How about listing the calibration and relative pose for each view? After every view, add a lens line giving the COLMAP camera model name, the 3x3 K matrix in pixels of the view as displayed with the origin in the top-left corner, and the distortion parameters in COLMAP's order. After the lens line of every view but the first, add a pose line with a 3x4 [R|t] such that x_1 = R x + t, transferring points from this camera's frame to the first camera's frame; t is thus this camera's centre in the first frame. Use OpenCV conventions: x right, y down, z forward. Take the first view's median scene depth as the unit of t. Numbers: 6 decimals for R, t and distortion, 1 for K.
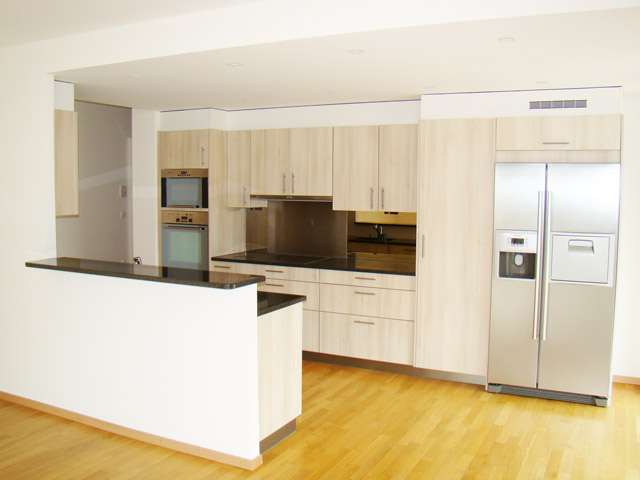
lens RADIAL K [[589.2, 0, 320.0], [0, 589.2, 240.0], [0, 0, 1]] dist [-0.137461, 0.007017]
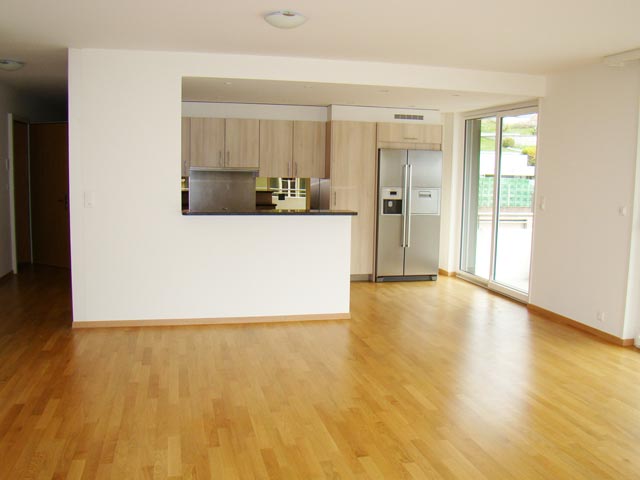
lens RADIAL K [[589.2, 0, 320.0], [0, 589.2, 240.0], [0, 0, 1]] dist [-0.137461, 0.007017]
pose [[0.762605, -0.066629, 0.643424, -0.756812], [0.047821, 0.997766, 0.046642, 0.038840], [-0.645095, -0.004800, 0.764088, -0.177138]]
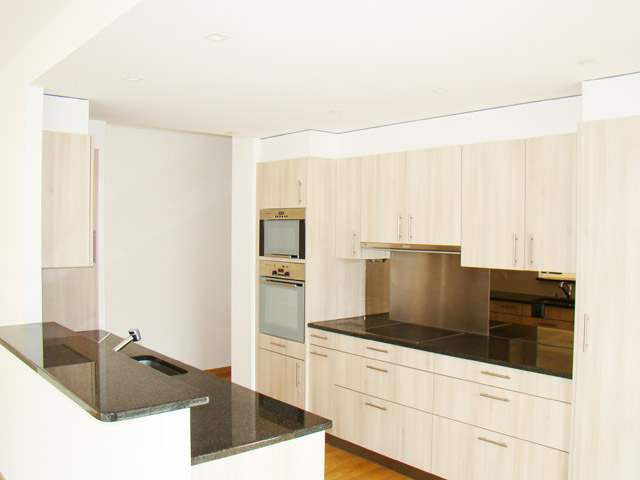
lens RADIAL K [[589.2, 0, 320.0], [0, 589.2, 240.0], [0, 0, 1]] dist [-0.137461, 0.007017]
pose [[0.926894, 0.006632, -0.375265, 0.118432], [-0.034081, 0.997201, -0.066555, -0.028831], [0.373773, 0.074479, 0.924525, 0.293614]]
